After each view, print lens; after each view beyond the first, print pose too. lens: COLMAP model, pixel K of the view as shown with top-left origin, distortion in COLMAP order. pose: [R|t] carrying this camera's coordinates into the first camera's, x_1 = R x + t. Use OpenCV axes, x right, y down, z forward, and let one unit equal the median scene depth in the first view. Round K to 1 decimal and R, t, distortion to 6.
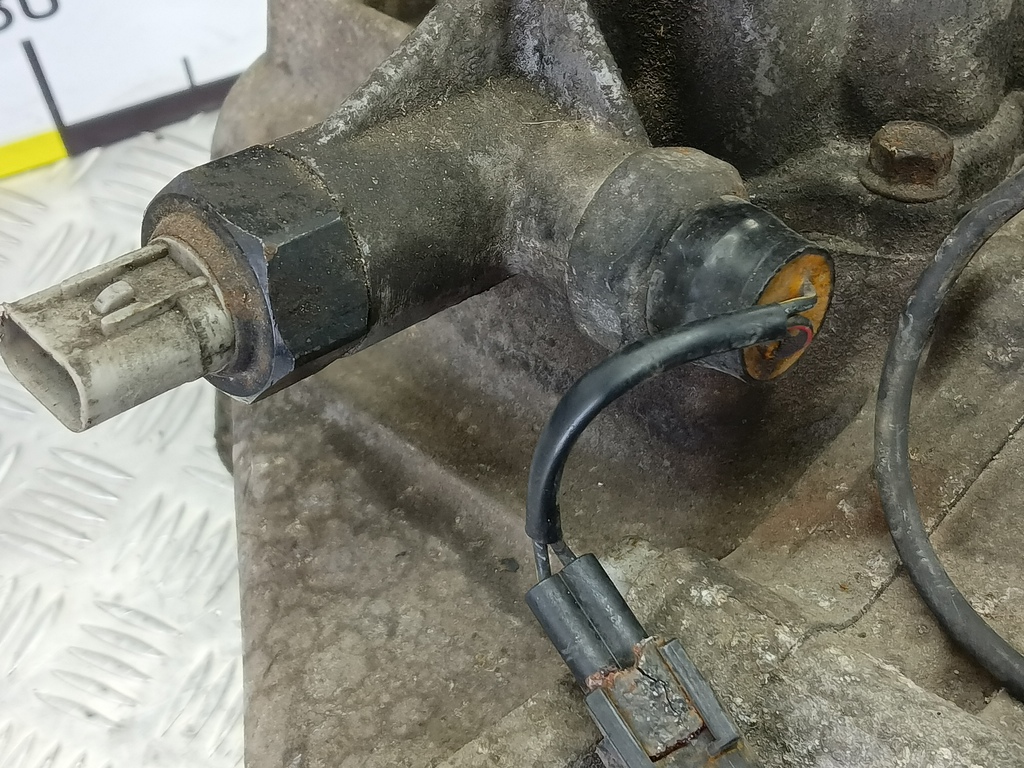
lens RADIAL K [[1422.0, 0, 509.4], [0, 1422.0, 384.1], [0, 0, 1]] dist [0.052351, 0.000000]
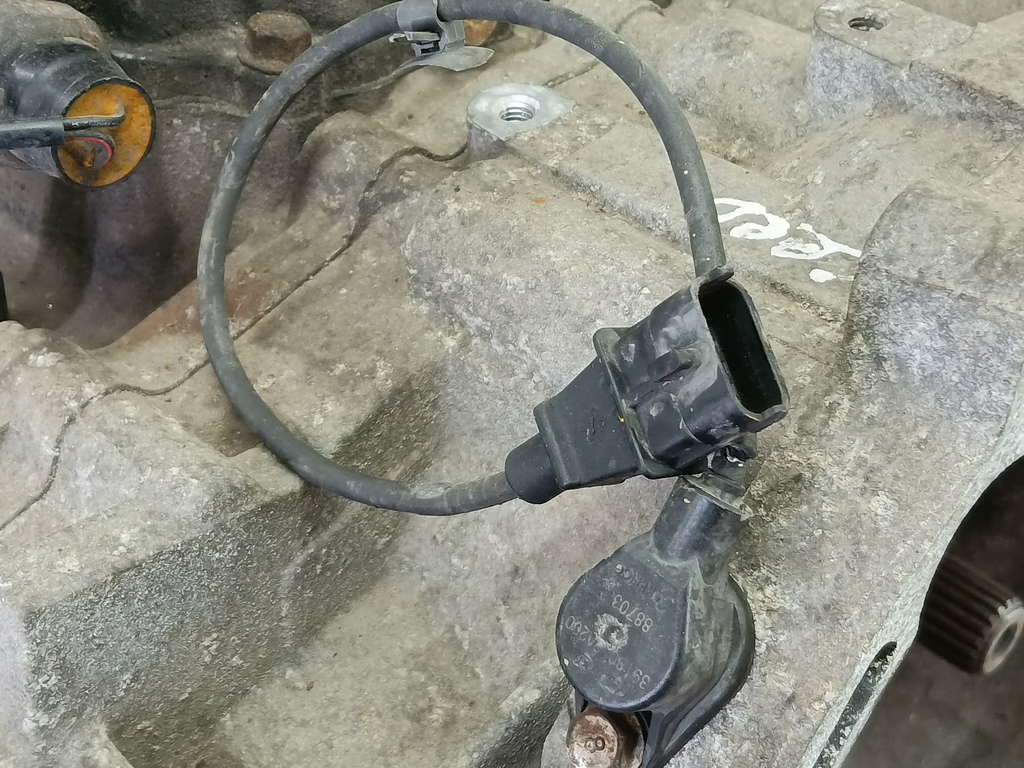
lens RADIAL K [[1422.0, 0, 511.5], [0, 1422.0, 384.0], [0, 0, 1]] dist [0.052351, 0.000000]
pose [[0.995276, 0.069204, 0.068093, 0.449341], [-0.067853, 0.997454, -0.021965, 0.164015], [-0.069439, 0.017241, 0.997437, -0.263372]]
